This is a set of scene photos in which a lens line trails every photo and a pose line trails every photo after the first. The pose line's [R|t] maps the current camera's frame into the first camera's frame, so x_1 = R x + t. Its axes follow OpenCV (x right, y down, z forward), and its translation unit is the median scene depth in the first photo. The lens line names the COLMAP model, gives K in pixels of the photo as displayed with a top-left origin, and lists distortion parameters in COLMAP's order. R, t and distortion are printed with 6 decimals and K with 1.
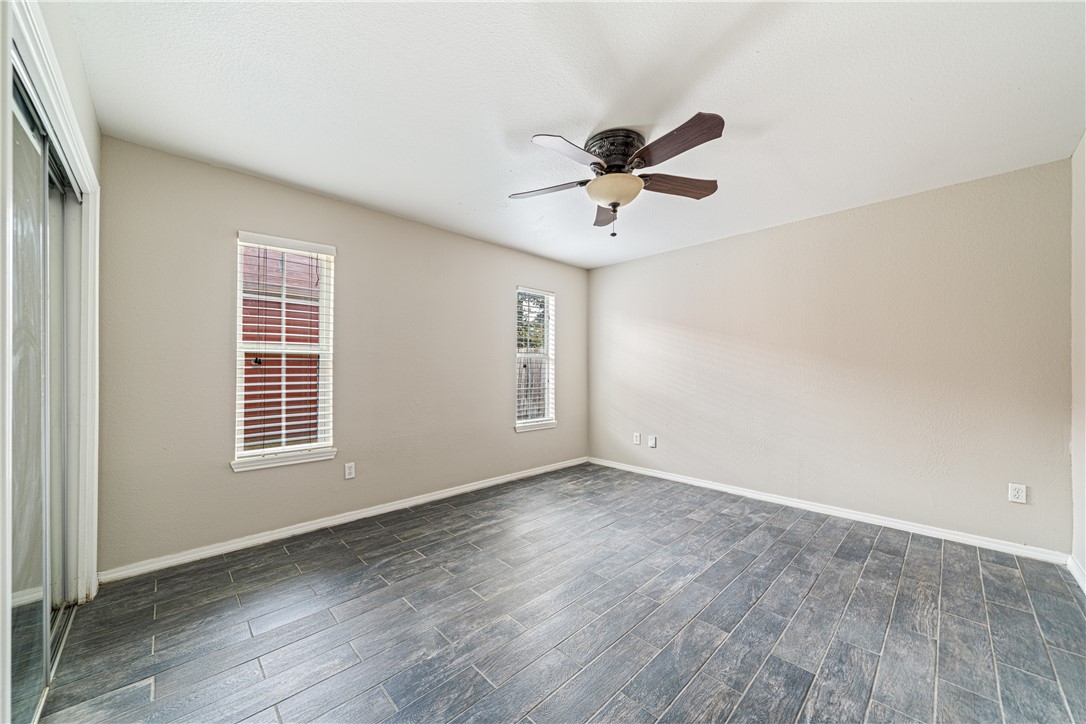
lens RADIAL K [[396.3, 0, 541.3], [0, 396.3, 369.1], [0, 0, 1]] dist [0.000544, -0.000313]
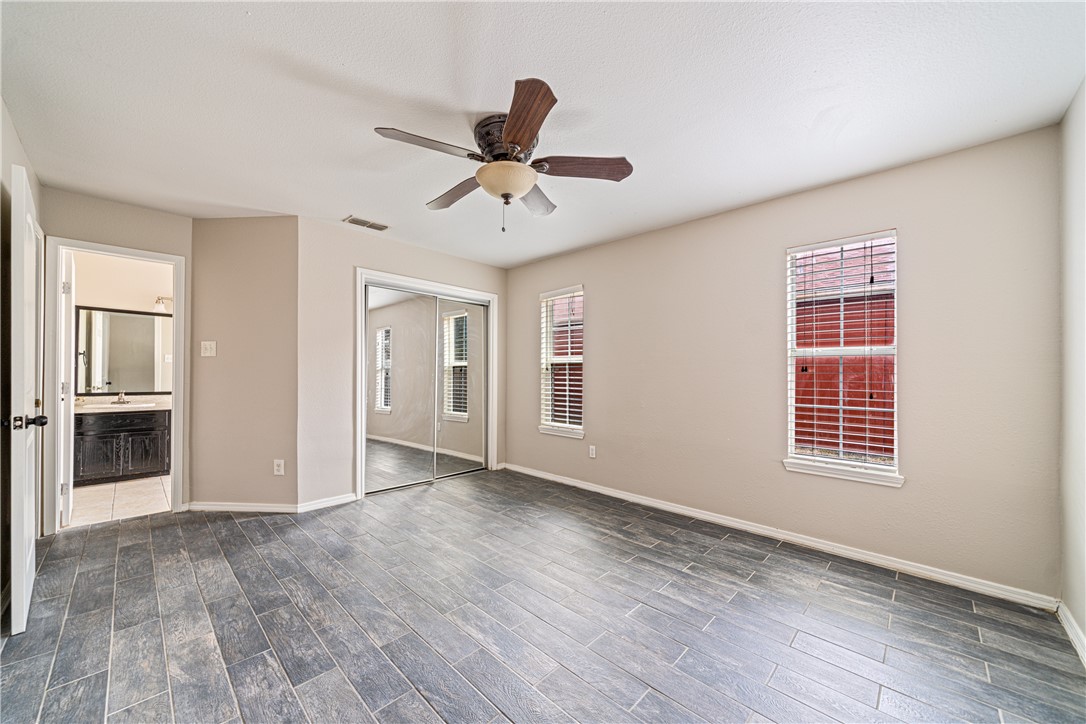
lens RADIAL K [[396.3, 0, 521.6], [0, 396.3, 369.5], [0, 0, 1]] dist [0.000544, -0.000313]
pose [[0.008572, -0.012136, -0.999890, 0.881100], [-0.005611, 0.999910, -0.012184, 0.004400], [0.999948, 0.005715, 0.008503, 0.814273]]
